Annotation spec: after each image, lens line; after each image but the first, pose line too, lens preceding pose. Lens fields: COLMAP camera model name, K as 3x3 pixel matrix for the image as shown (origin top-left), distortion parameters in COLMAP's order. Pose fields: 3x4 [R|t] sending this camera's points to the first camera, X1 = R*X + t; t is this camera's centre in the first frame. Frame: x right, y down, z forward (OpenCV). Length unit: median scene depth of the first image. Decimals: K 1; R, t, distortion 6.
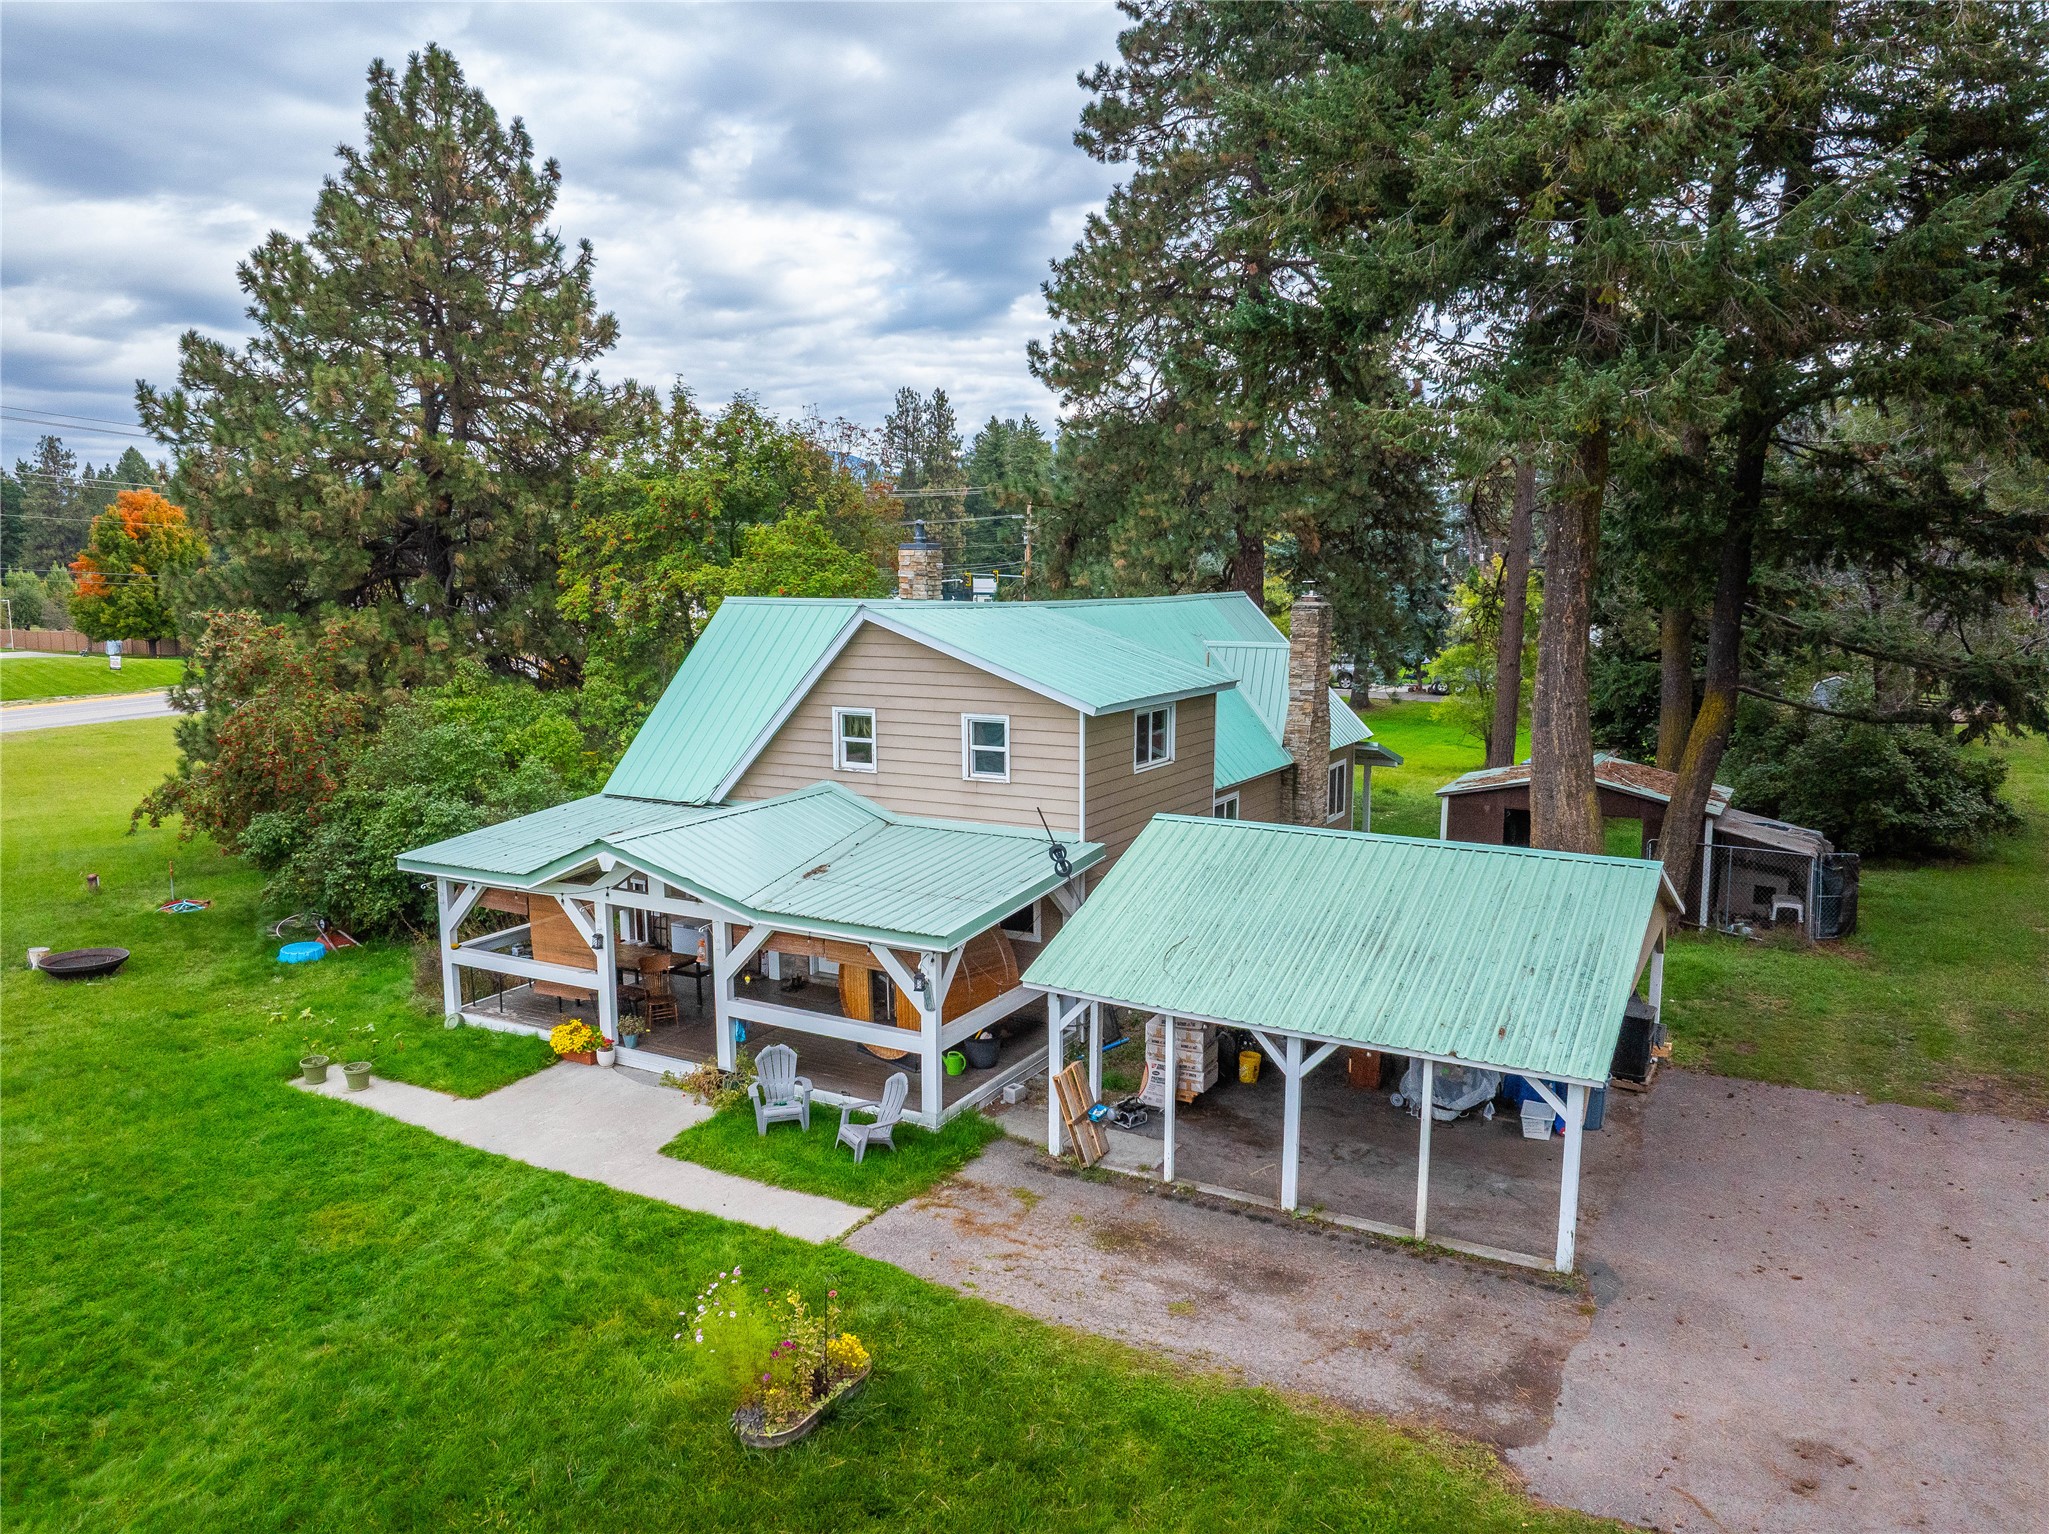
lens RADIAL K [[1493.0, 0, 1025.9], [0, 1493.0, 759.5], [0, 0, 1]] dist [-0.030421, -0.005875]
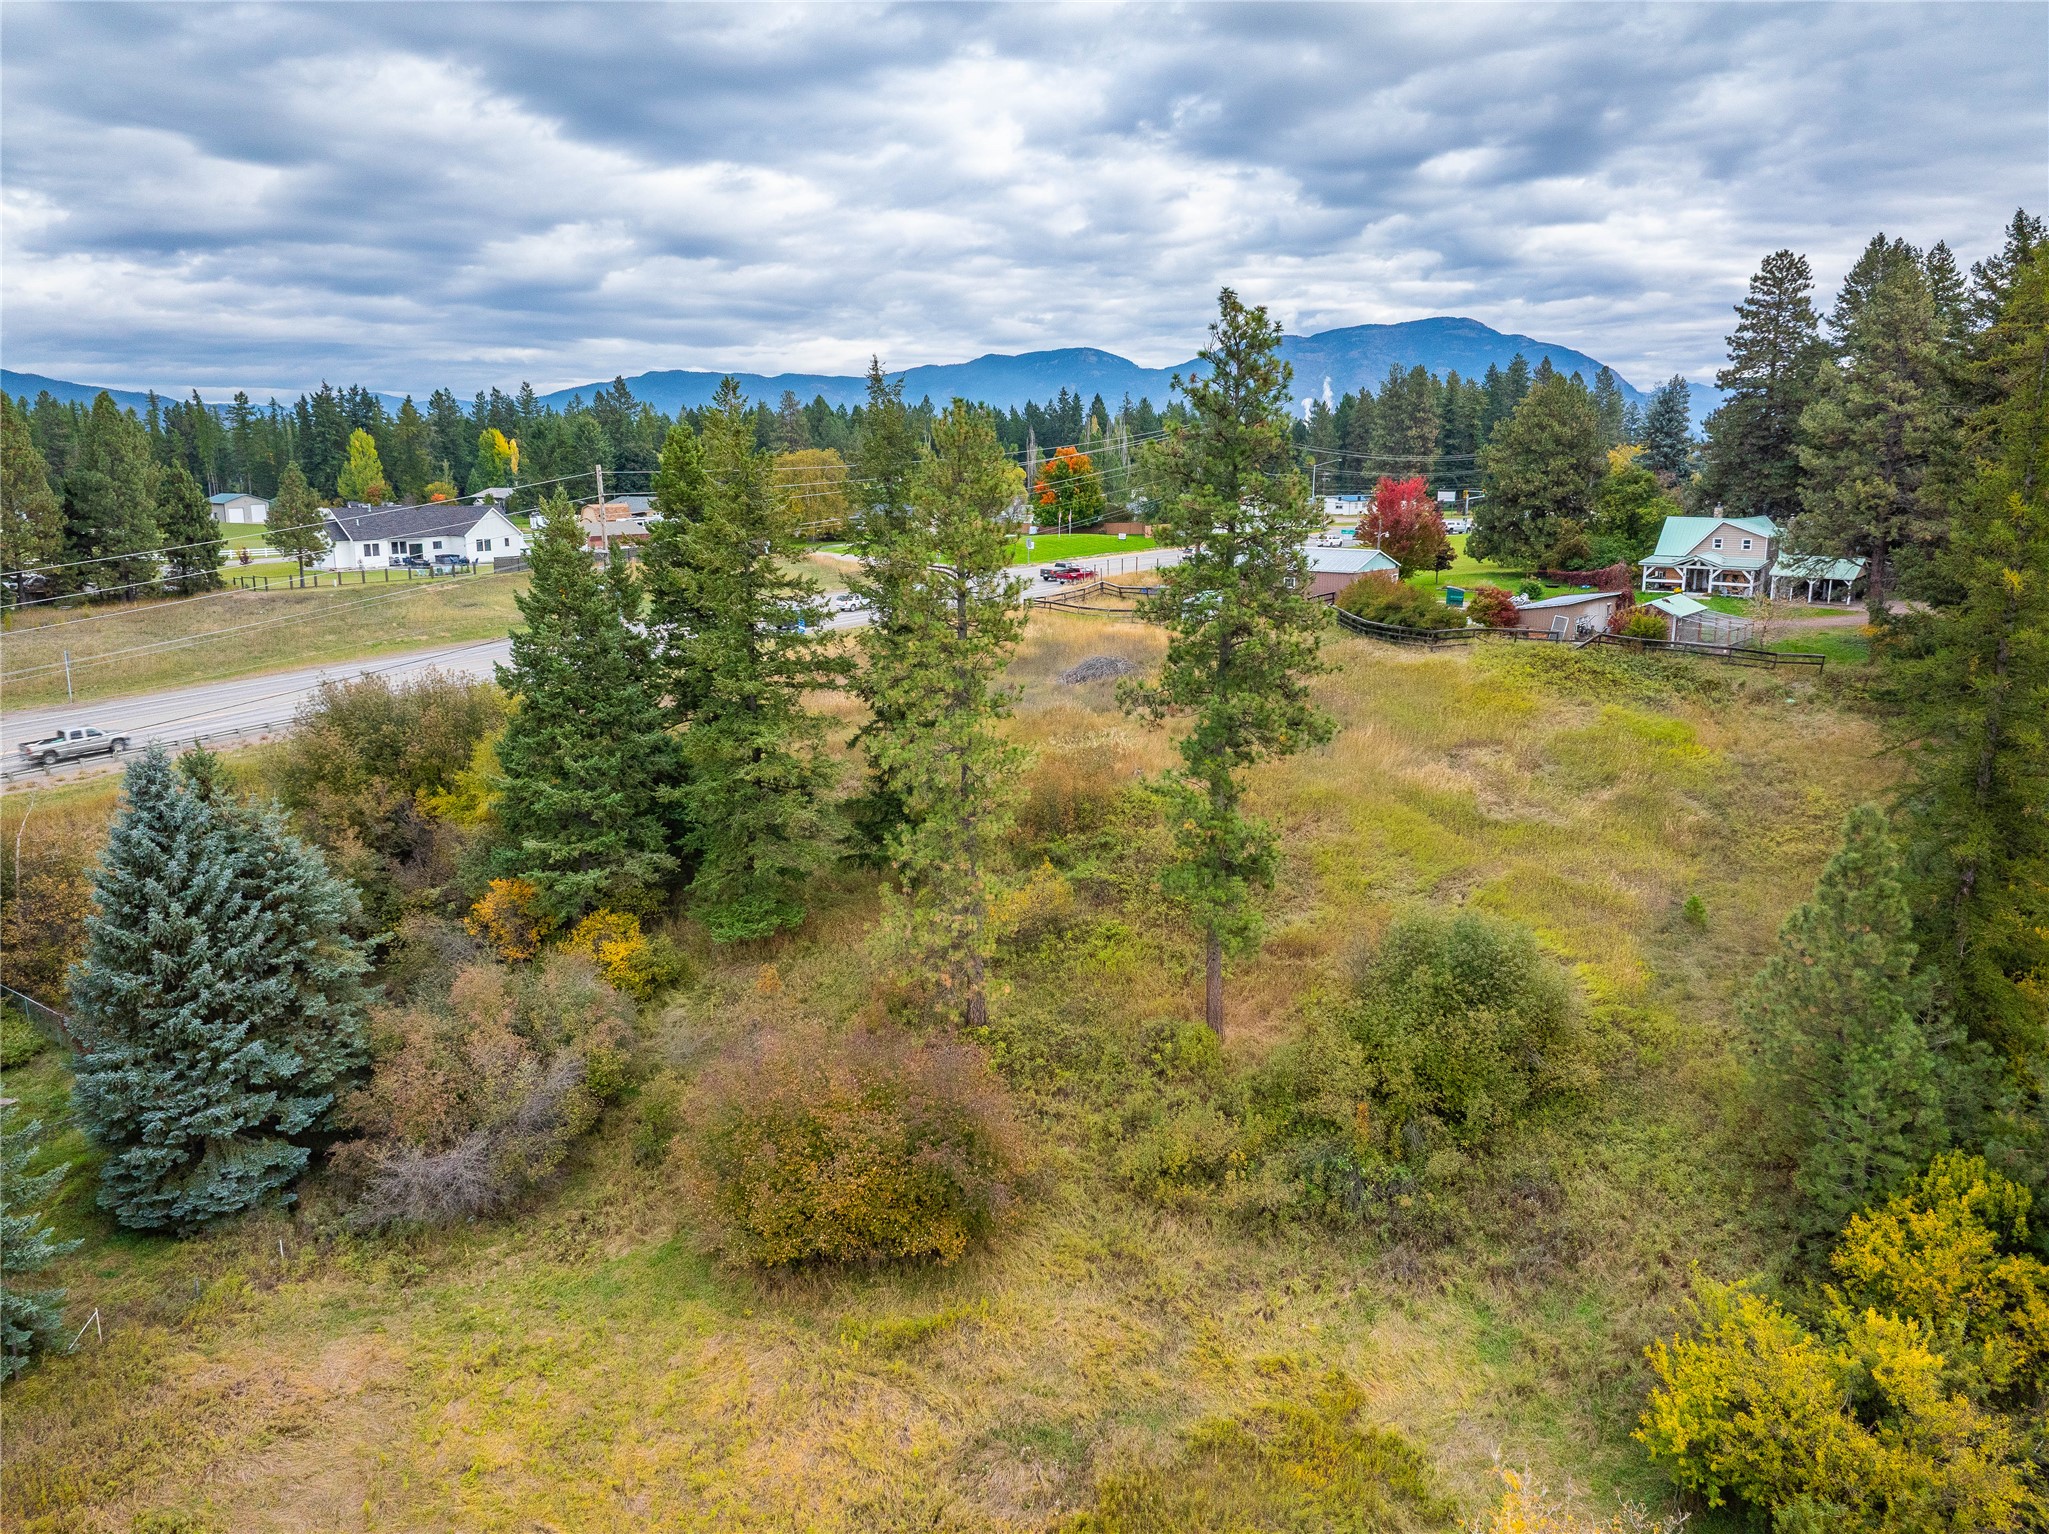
lens RADIAL K [[1493.0, 0, 1024.1], [0, 1493.0, 767.0], [0, 0, 1]] dist [-0.030421, -0.005875]
pose [[0.976835, 0.033102, -0.211419, -1.657318], [-0.020001, 0.997762, 0.063809, 0.590897], [0.213058, -0.058102, 0.975310, -5.665003]]
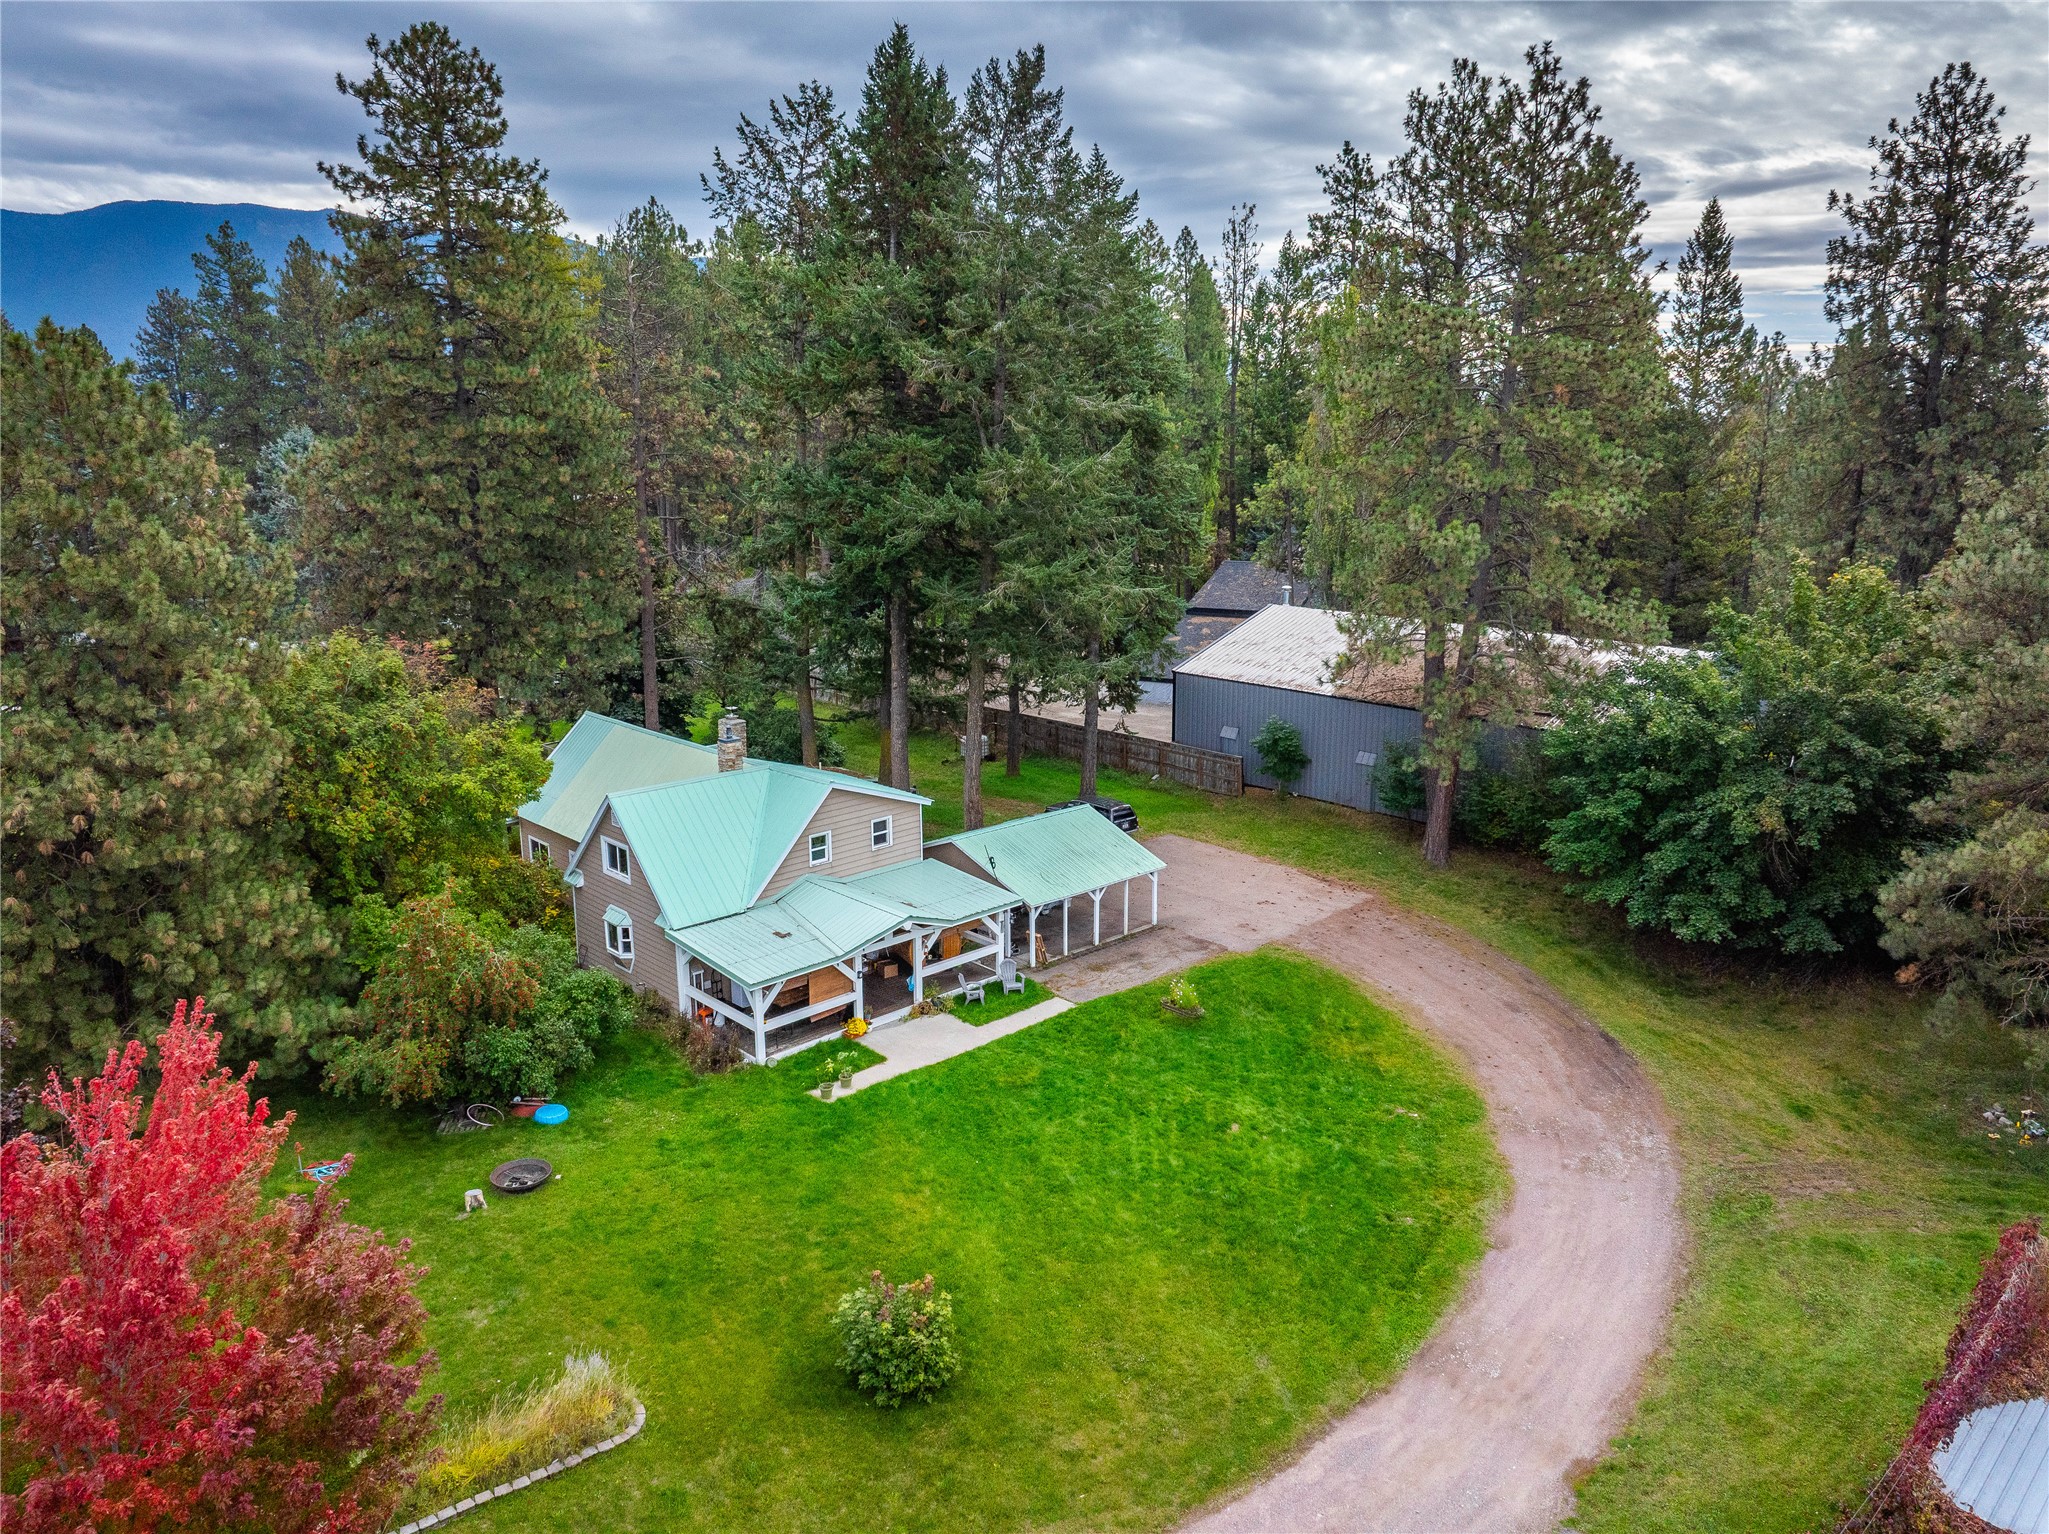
lens RADIAL K [[1493.0, 0, 1026.8], [0, 1493.0, 767.4], [0, 0, 1]] dist [-0.030421, -0.005875]
pose [[0.273168, -0.230195, 0.934018, -2.115919], [0.125927, 0.971149, 0.202516, -0.550391], [-0.953689, 0.062297, 0.294274, 0.174850]]
